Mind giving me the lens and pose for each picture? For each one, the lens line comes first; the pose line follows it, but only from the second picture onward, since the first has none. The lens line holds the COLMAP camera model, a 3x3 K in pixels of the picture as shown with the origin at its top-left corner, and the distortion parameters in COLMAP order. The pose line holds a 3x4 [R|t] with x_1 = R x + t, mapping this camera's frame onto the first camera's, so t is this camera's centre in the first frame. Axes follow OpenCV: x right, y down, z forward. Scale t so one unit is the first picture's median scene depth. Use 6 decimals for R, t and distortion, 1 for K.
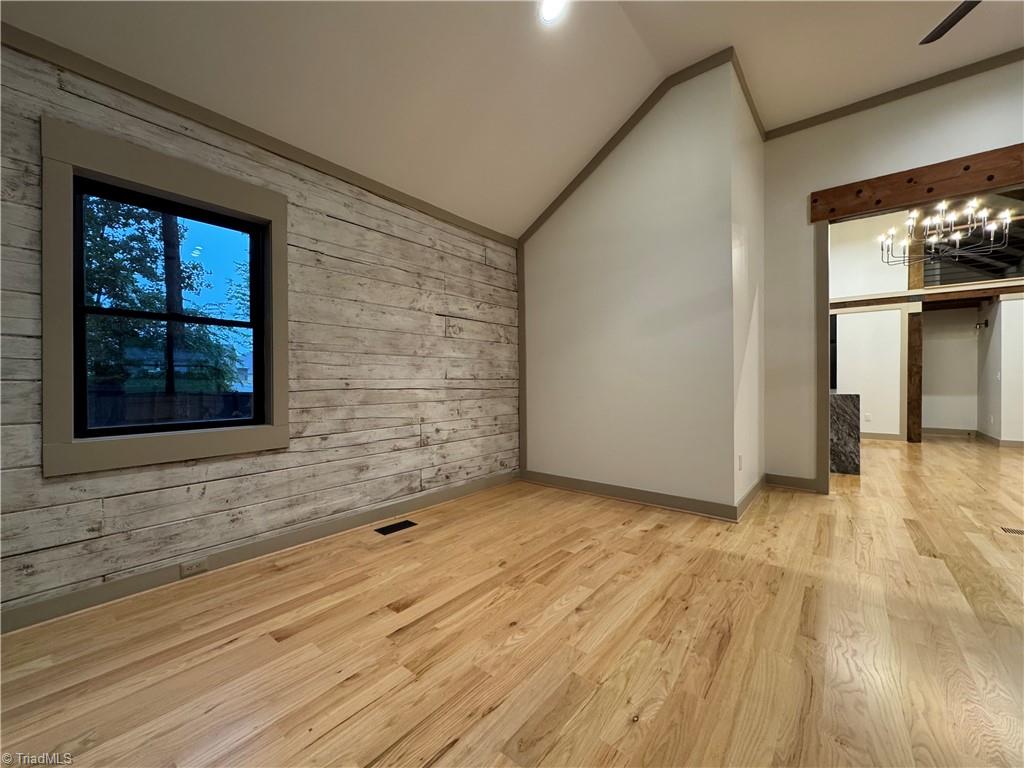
lens RADIAL K [[407.7, 0, 512.1], [0, 407.7, 384.1], [0, 0, 1]] dist [-0.000980, -0.000949]
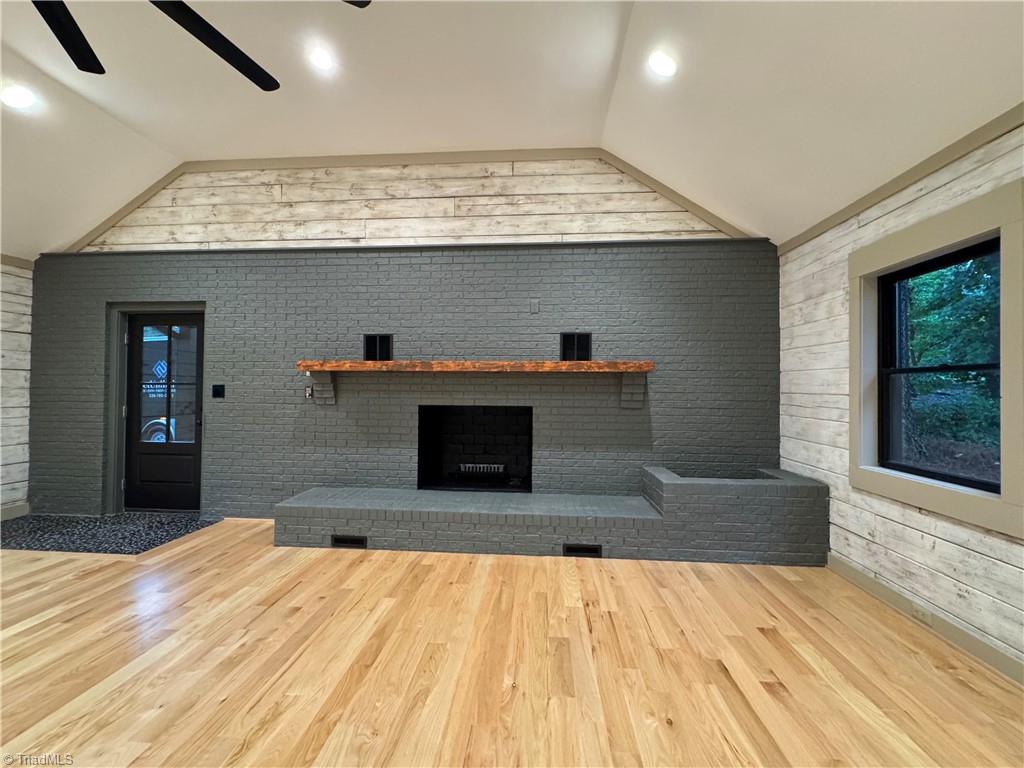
lens RADIAL K [[407.7, 0, 509.4], [0, 407.7, 382.6], [0, 0, 1]] dist [-0.000980, -0.000949]
pose [[-0.820495, -0.010492, -0.571557, 0.456250], [-0.008516, 0.999945, -0.006130, -0.081012], [0.571590, -0.000162, -0.820539, 0.865972]]
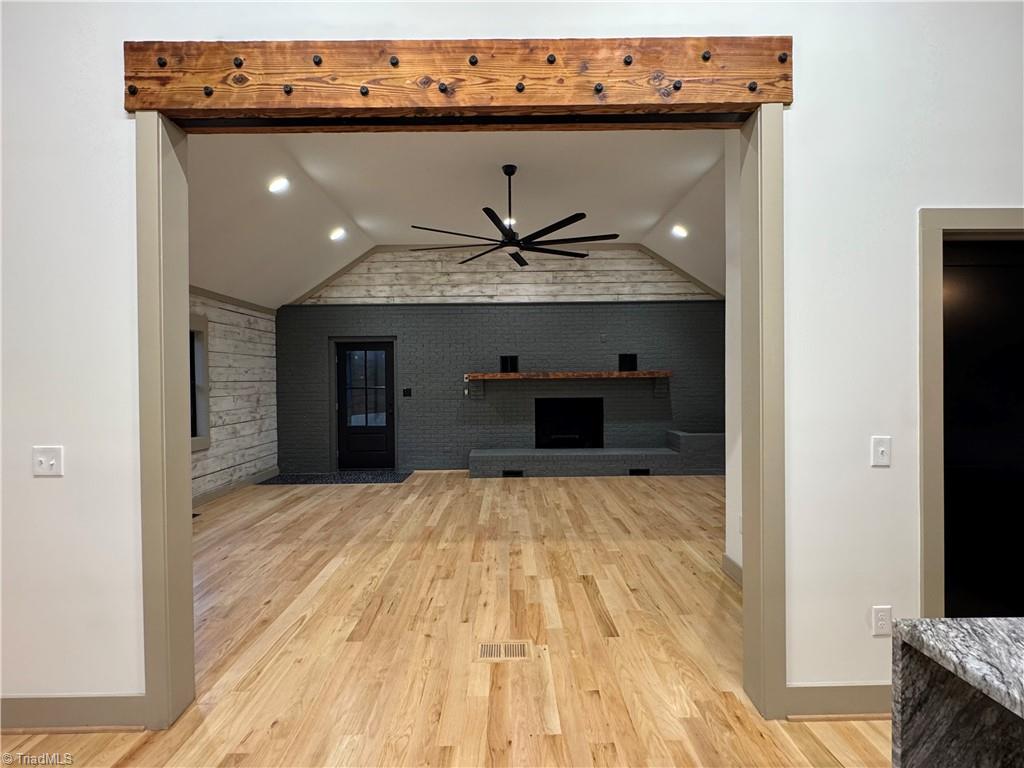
lens RADIAL K [[502.2, 0, 509.6], [0, 502.2, 384.7], [0, 0, 1]] dist [-0.001893, 0.000506]
pose [[-0.770833, 0.018214, -0.636776, 1.674299], [0.008504, 0.999796, 0.018303, -0.133914], [0.636980, 0.008693, -0.770831, 1.559151]]
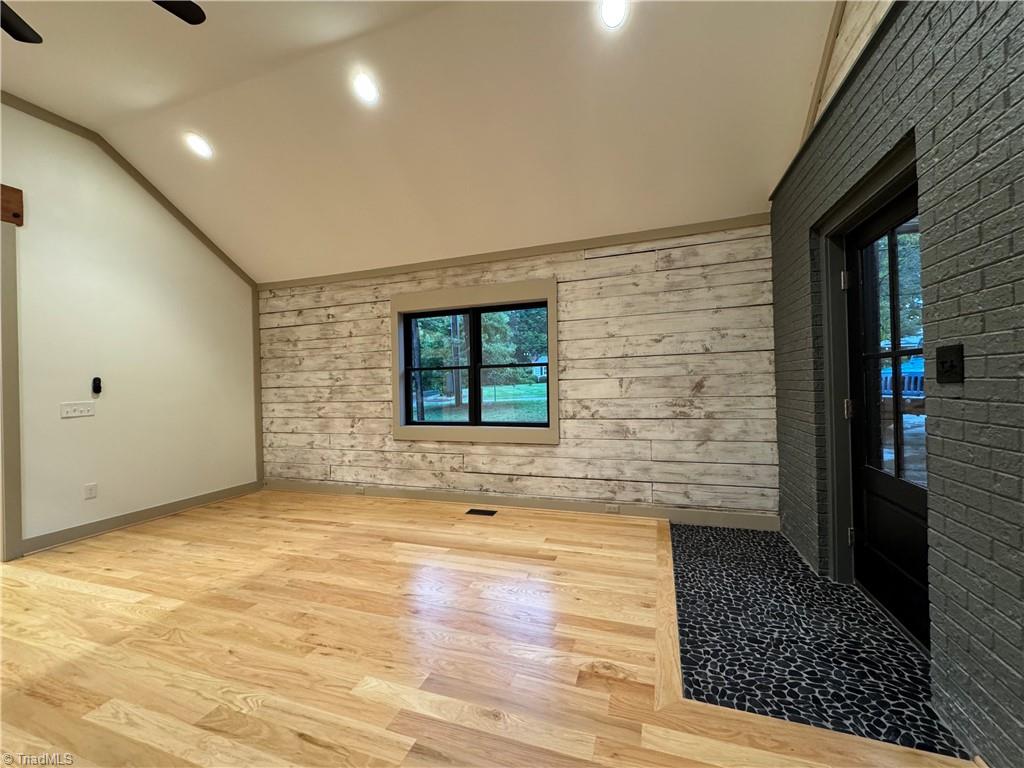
lens RADIAL K [[407.7, 0, 512.8], [0, 407.7, 382.0], [0, 0, 1]] dist [-0.000980, -0.000949]
pose [[-0.346442, 0.019897, 0.937860, 0.229441], [0.034337, 0.999374, -0.008518, -0.047739], [-0.937443, 0.029252, -0.346908, -0.108708]]
